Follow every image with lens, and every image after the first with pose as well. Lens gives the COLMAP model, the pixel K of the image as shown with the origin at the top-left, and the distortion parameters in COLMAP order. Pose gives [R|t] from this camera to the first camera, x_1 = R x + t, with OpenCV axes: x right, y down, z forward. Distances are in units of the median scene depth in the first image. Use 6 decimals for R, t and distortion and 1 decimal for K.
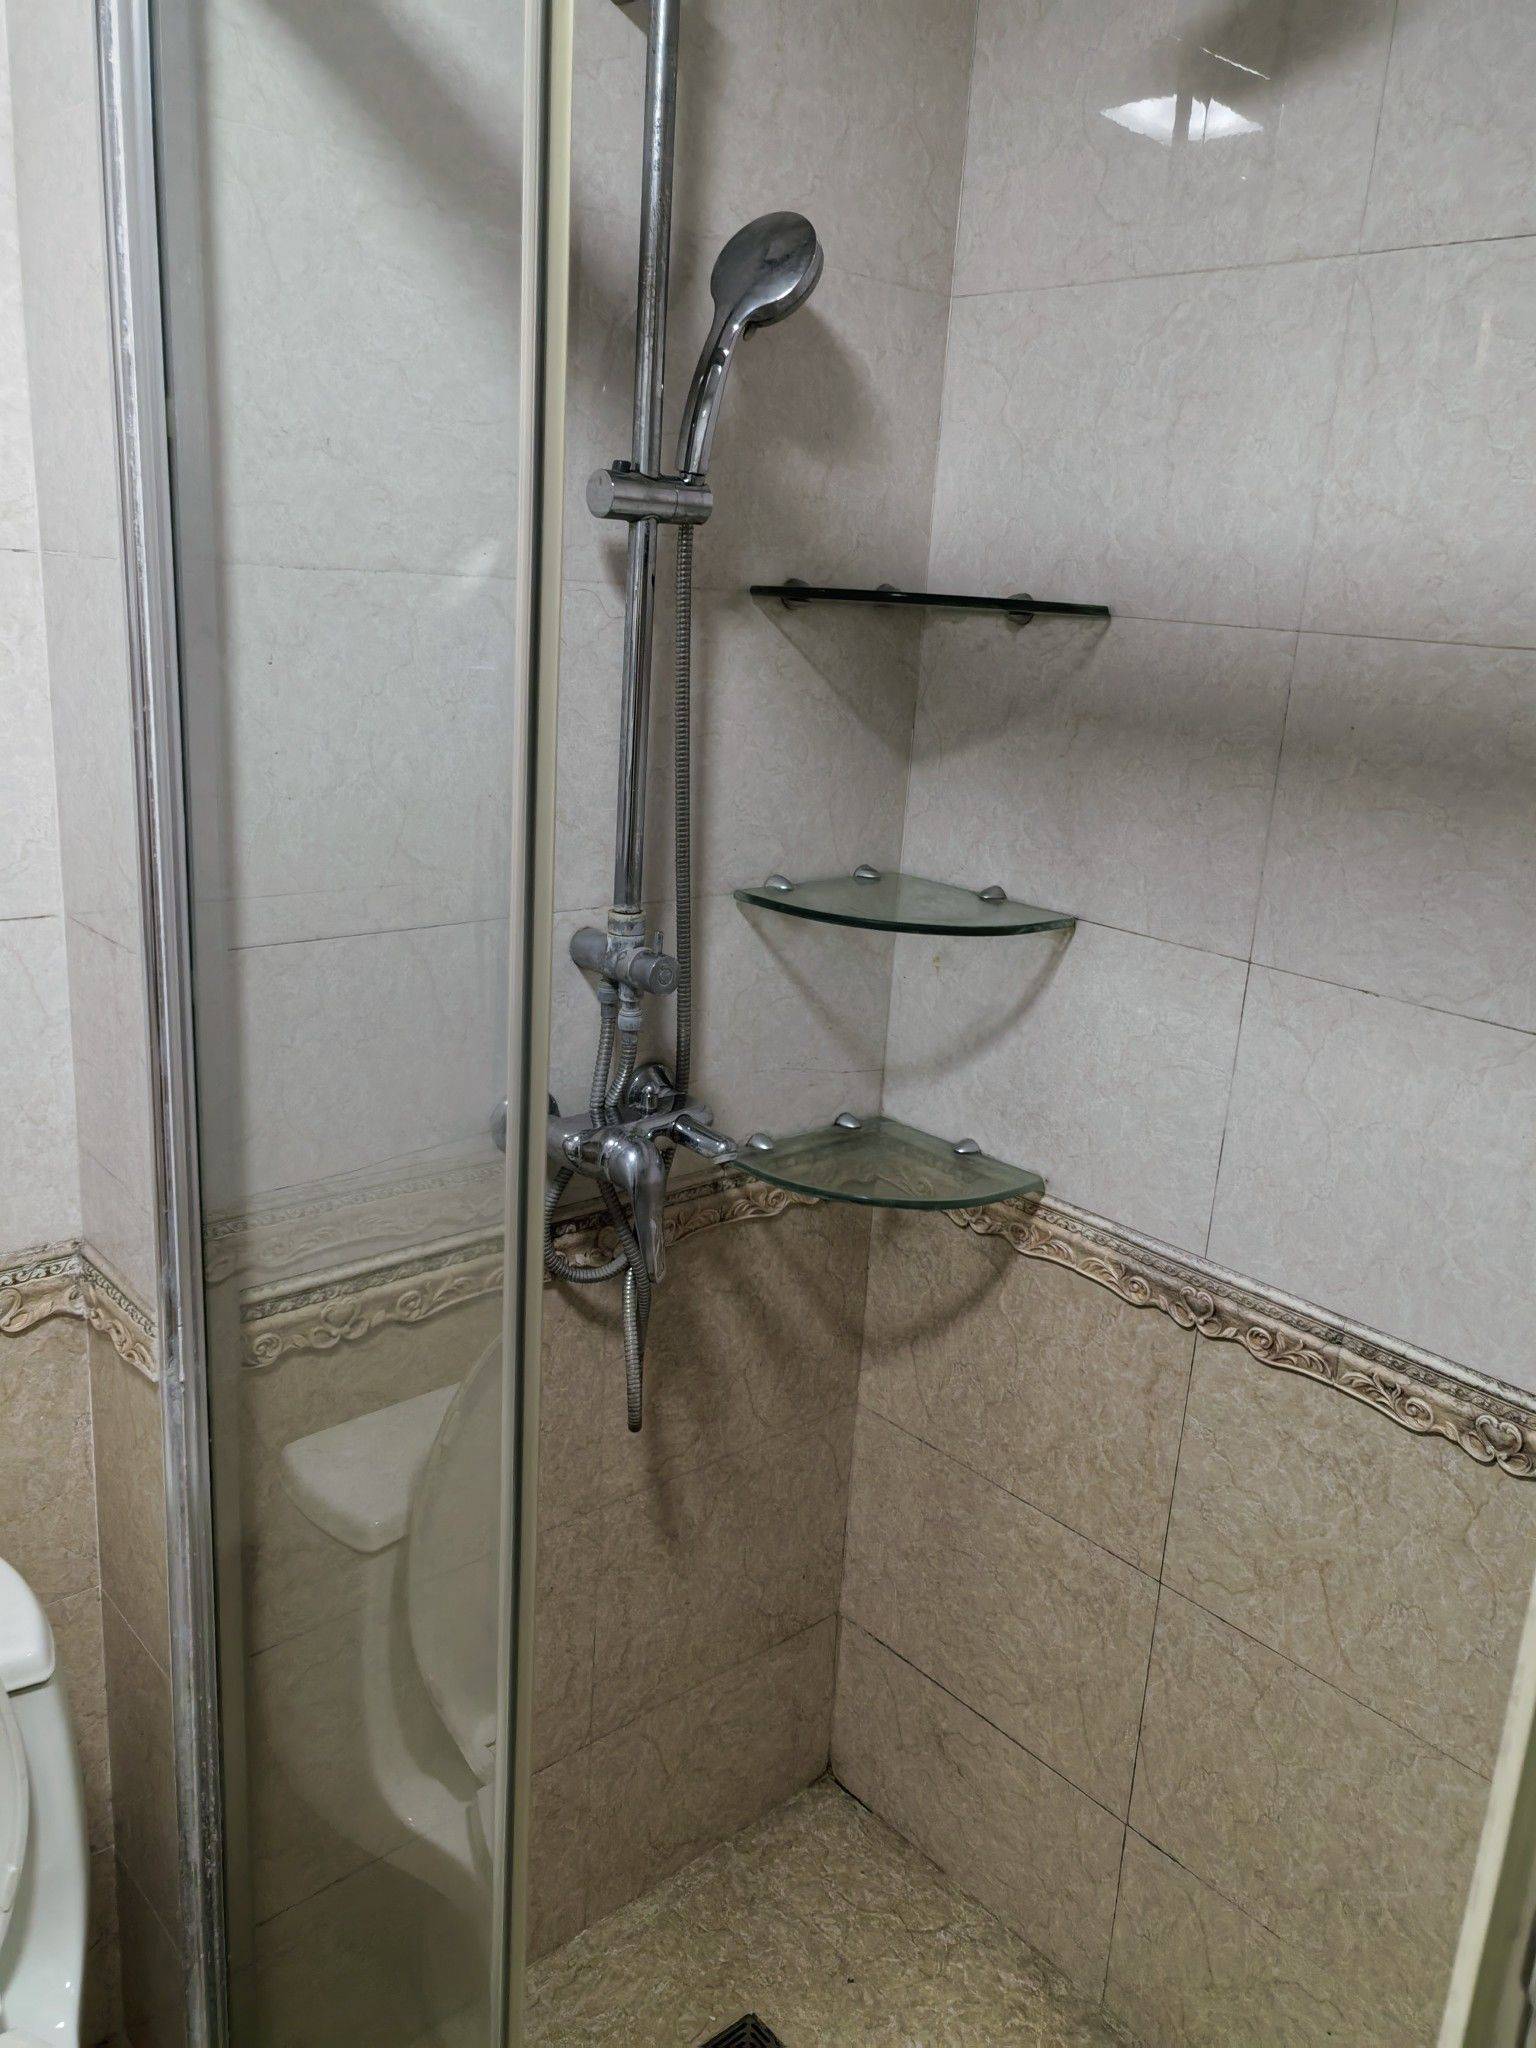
lens RADIAL K [[1610.4, 0, 769.9], [0, 1610.4, 1015.0], [0, 0, 1]] dist [0.040123, -0.000430]
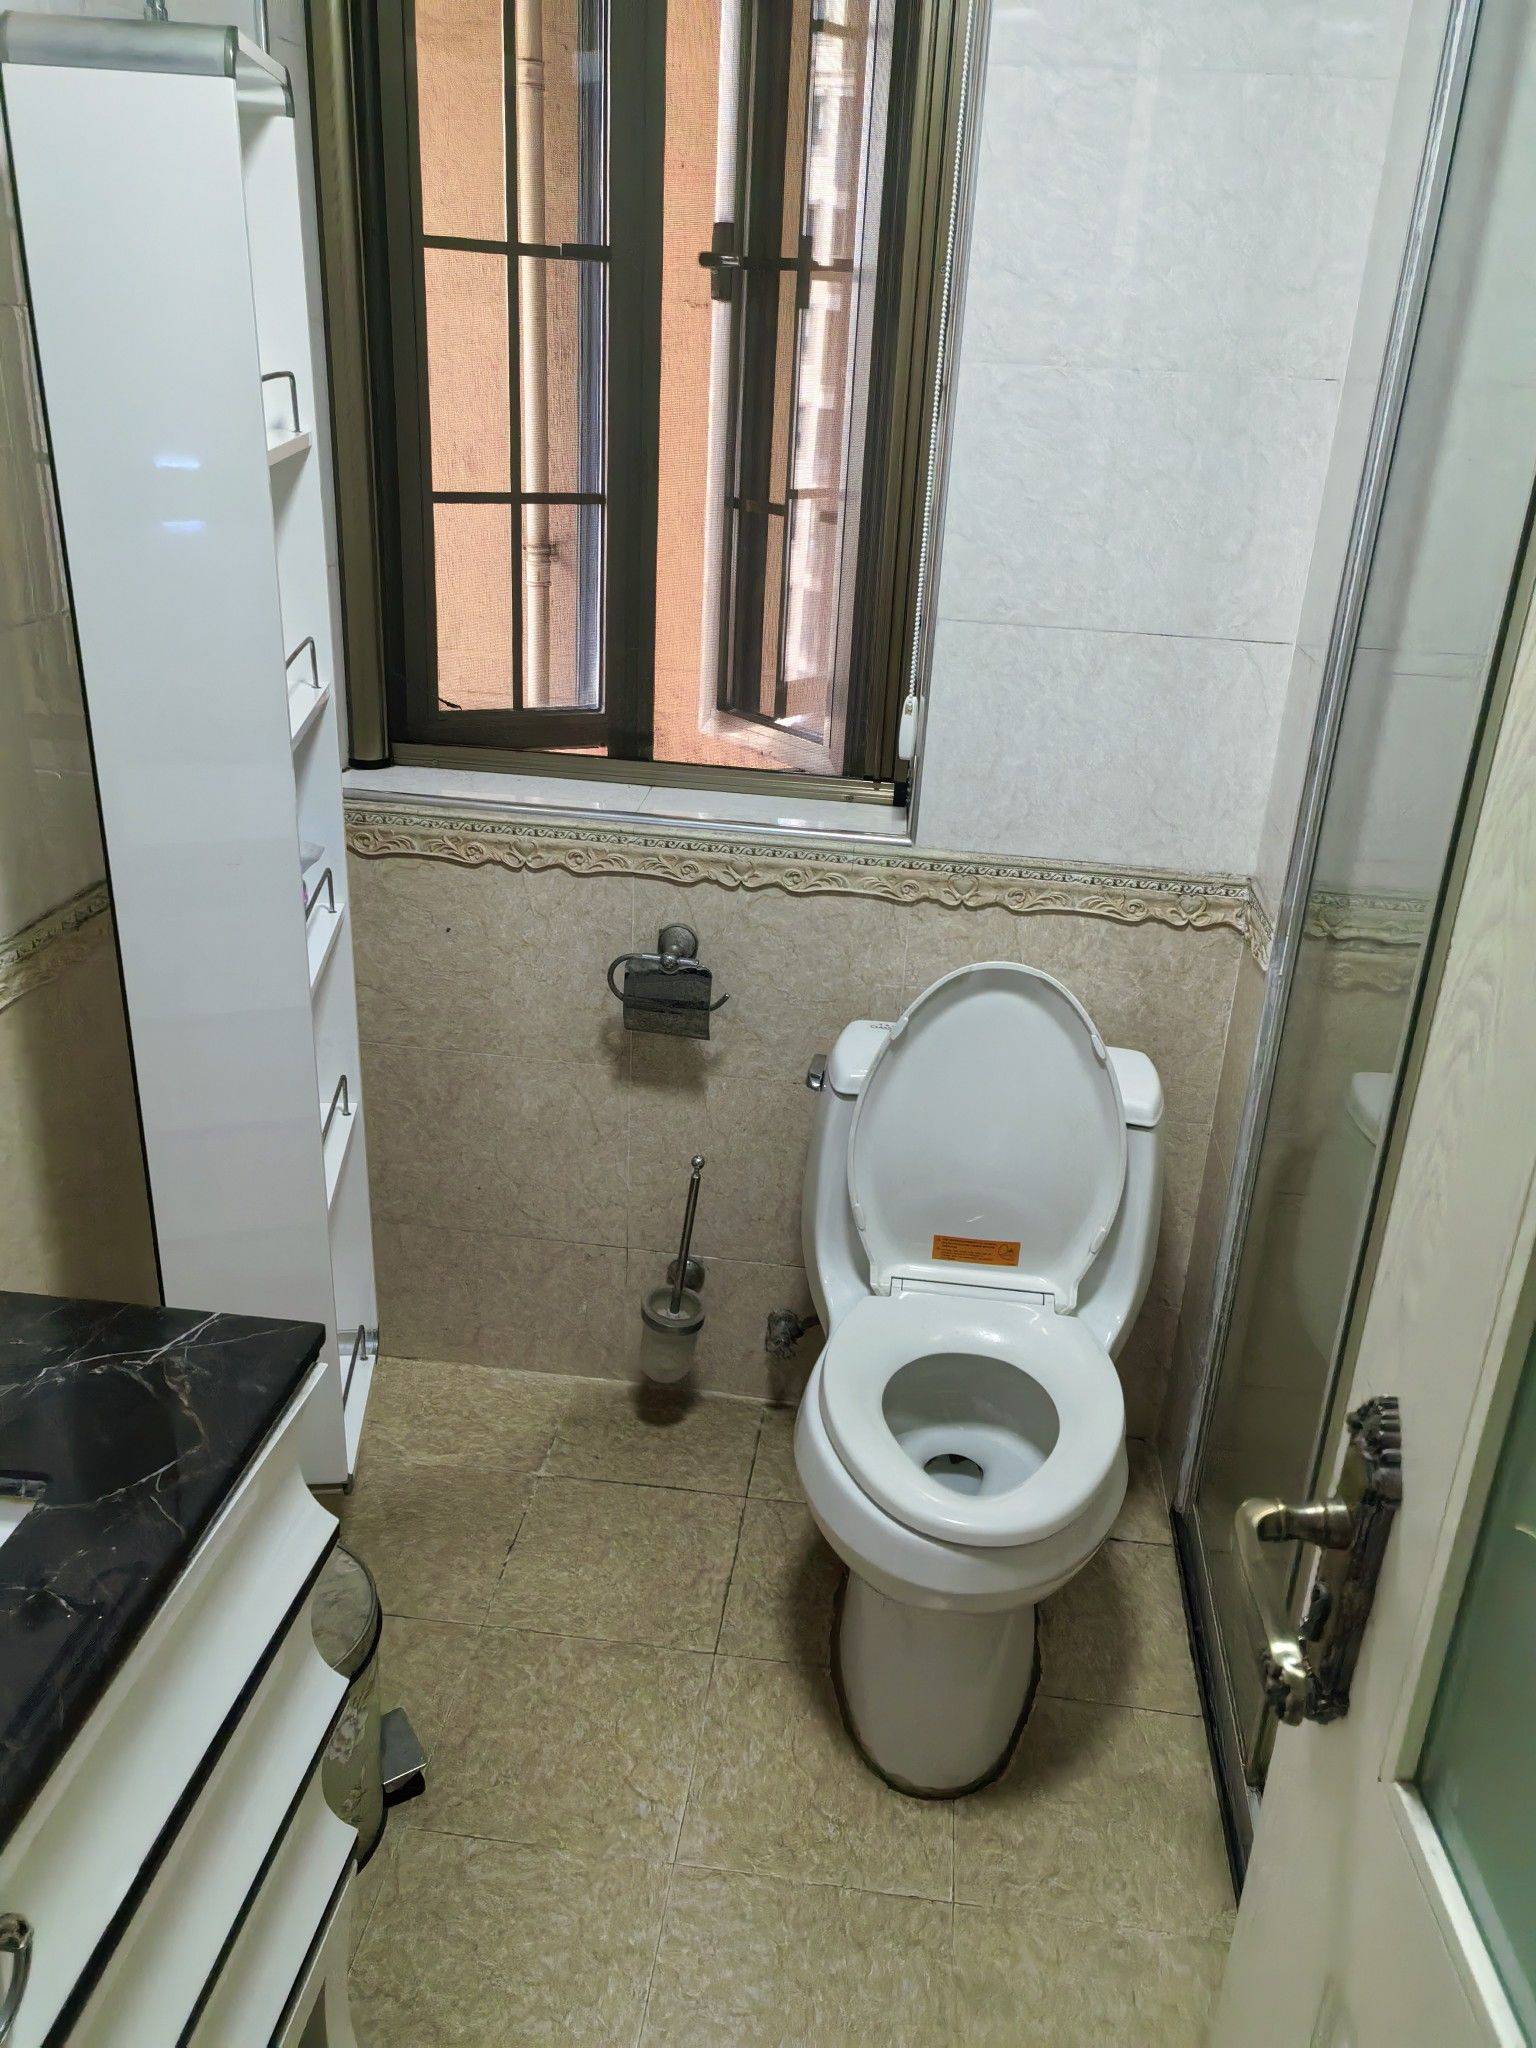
lens RADIAL K [[1610.4, 0, 773.3], [0, 1610.4, 1024.9], [0, 0, 1]] dist [0.040123, -0.000430]
pose [[0.670753, 0.270919, -0.690430, 0.324628], [-0.212131, 0.962087, 0.171430, 0.109099], [0.710698, 0.031475, 0.702793, -0.320270]]
